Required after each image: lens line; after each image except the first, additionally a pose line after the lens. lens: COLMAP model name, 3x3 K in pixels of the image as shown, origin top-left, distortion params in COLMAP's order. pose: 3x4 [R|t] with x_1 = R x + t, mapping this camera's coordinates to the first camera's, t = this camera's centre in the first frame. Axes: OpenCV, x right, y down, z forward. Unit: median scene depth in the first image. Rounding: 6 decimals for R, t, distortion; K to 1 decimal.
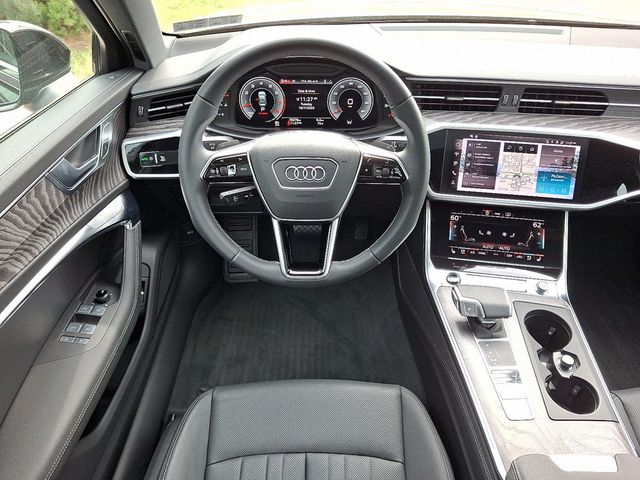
lens RADIAL K [[498.3, 0, 320.0], [0, 498.3, 240.0], [0, 0, 1]] dist [0.097533, -0.187640]
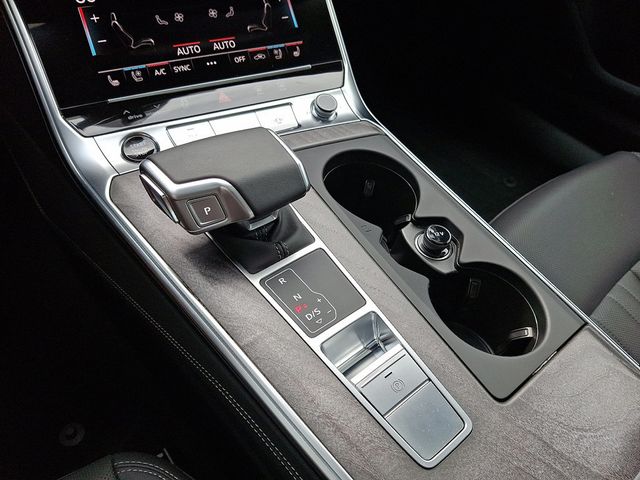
lens RADIAL K [[498.3, 0, 320.0], [0, 498.3, 240.0], [0, 0, 1]] dist [0.097533, -0.187640]
pose [[0.796377, -0.395839, 0.457269, 0.171844], [0.283547, 0.912190, 0.295821, 0.067611], [-0.534213, -0.105928, 0.838687, 0.592510]]
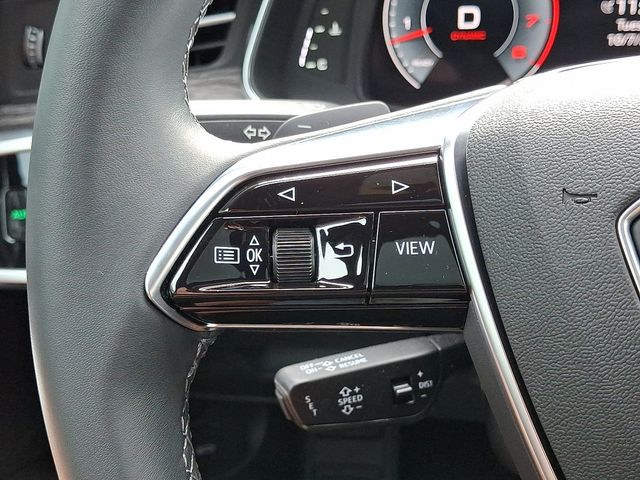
lens RADIAL K [[875.2, 0, 320.0], [0, 875.2, 240.0], [0, 0, 1]] dist [0.233449, -0.664351]
pose [[0.981196, 0.030774, -0.190546, -0.099718], [-0.065621, 0.981589, -0.179379, -0.070717], [0.181517, 0.188510, 0.965151, 0.556923]]
